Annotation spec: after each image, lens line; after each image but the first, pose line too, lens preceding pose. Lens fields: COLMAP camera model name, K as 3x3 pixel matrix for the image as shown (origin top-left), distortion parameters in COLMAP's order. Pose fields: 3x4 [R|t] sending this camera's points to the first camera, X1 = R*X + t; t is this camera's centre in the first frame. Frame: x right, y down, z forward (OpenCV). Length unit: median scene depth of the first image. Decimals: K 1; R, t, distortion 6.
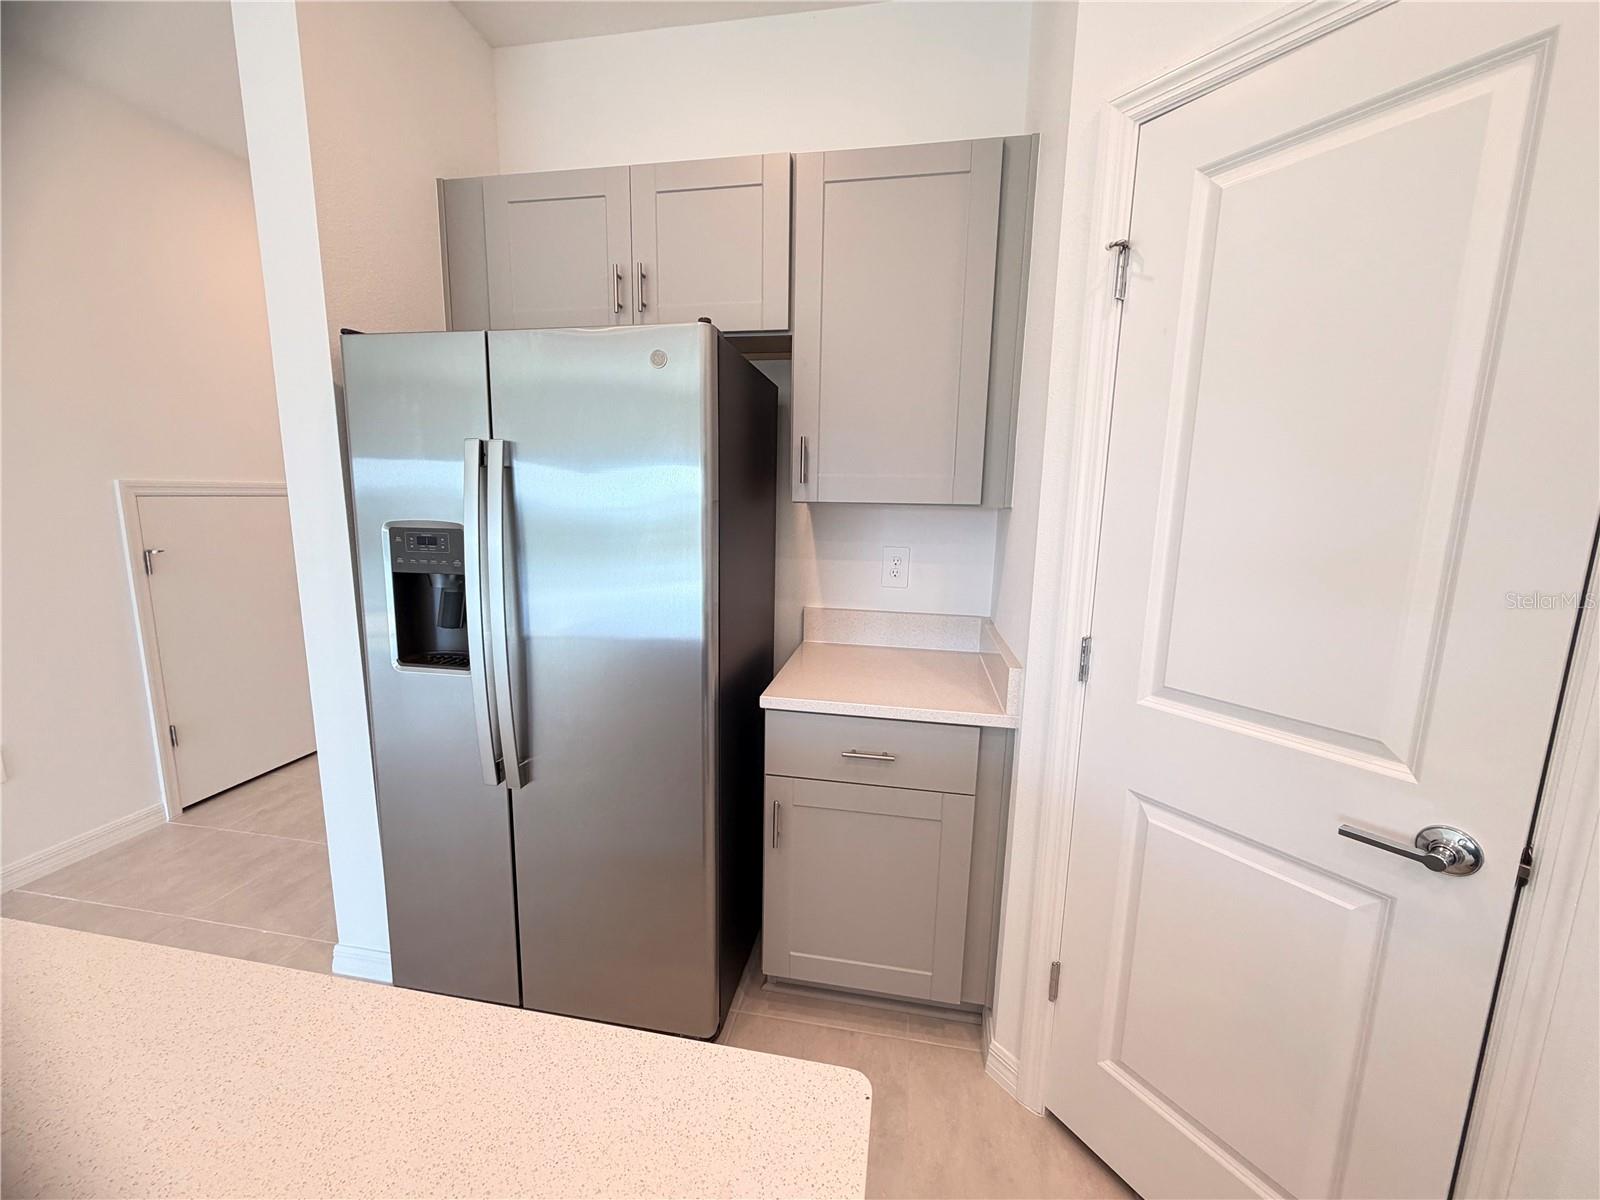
lens RADIAL K [[638.7, 0, 796.0], [0, 638.7, 601.4], [0, 0, 1]] dist [-0.000574, 0.000432]
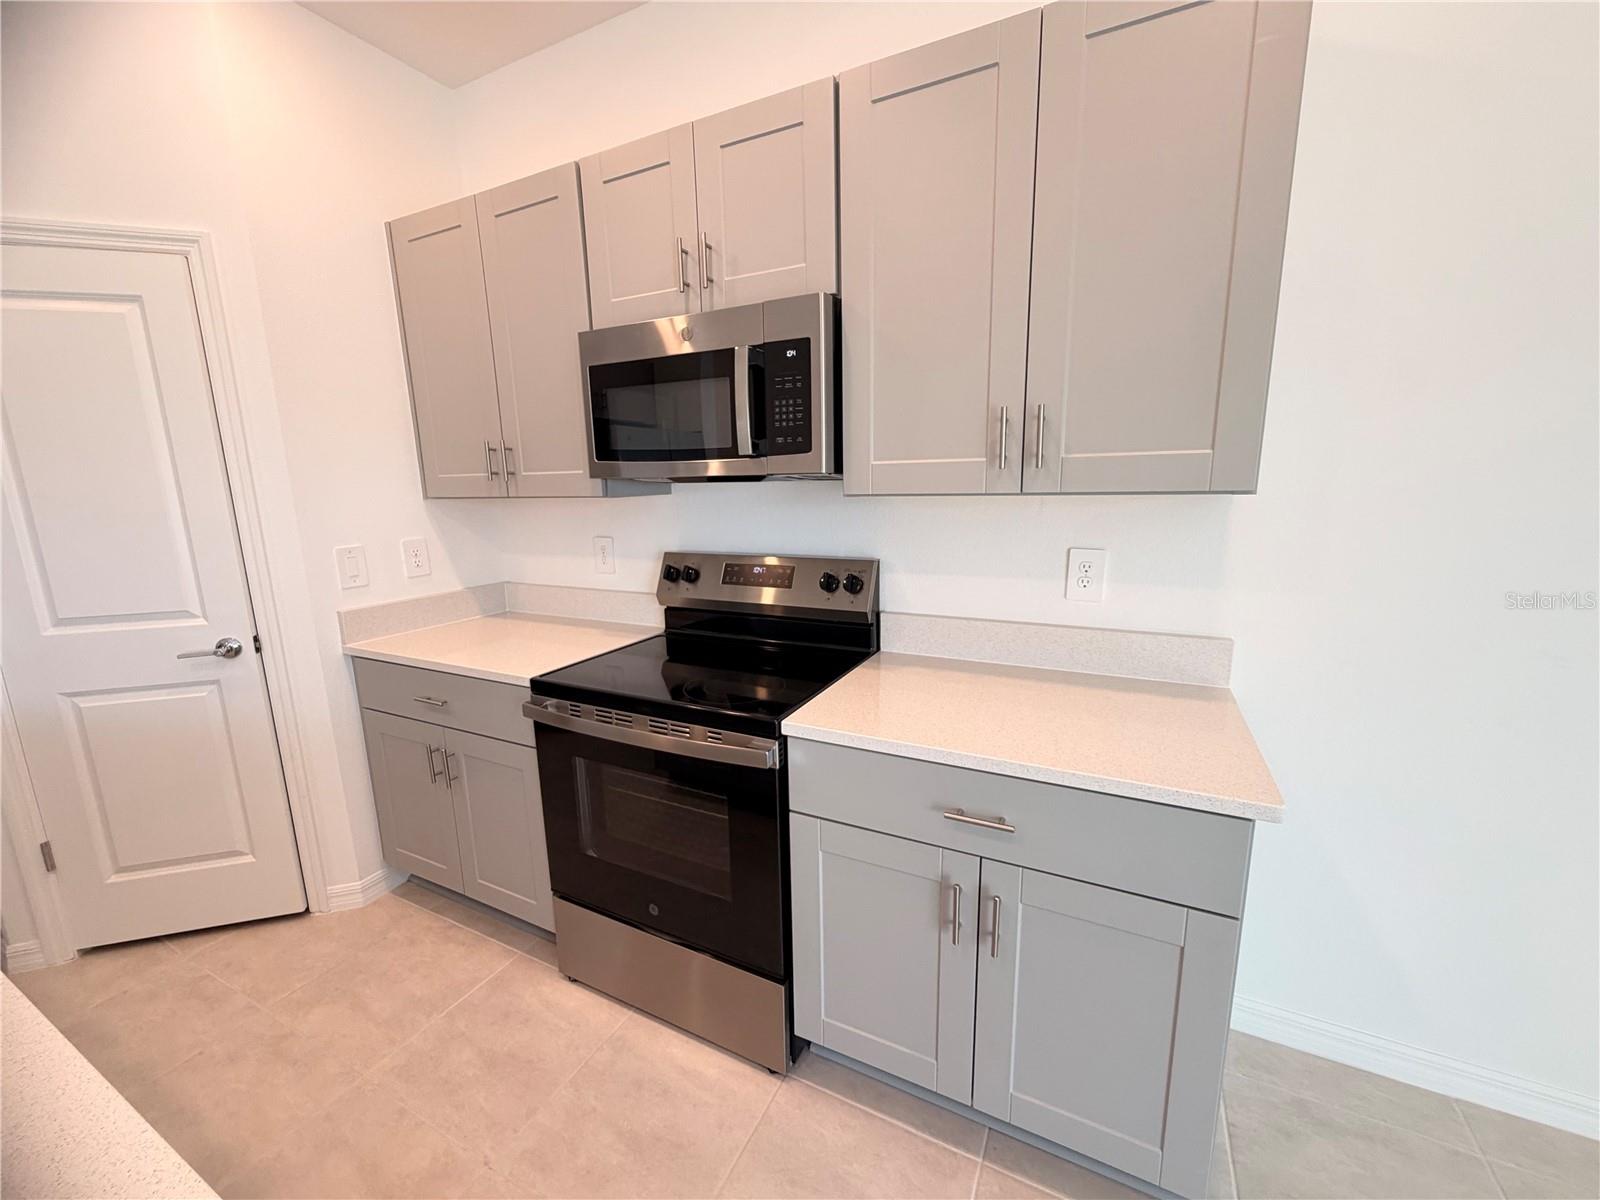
lens RADIAL K [[638.7, 0, 796.0], [0, 638.7, 601.4], [0, 0, 1]] dist [-0.000574, 0.000432]
pose [[0.285286, -0.204706, 0.936326, -0.275693], [0.184994, 0.970316, 0.155772, 0.138740], [-0.940420, 0.128775, 0.314687, -0.907901]]
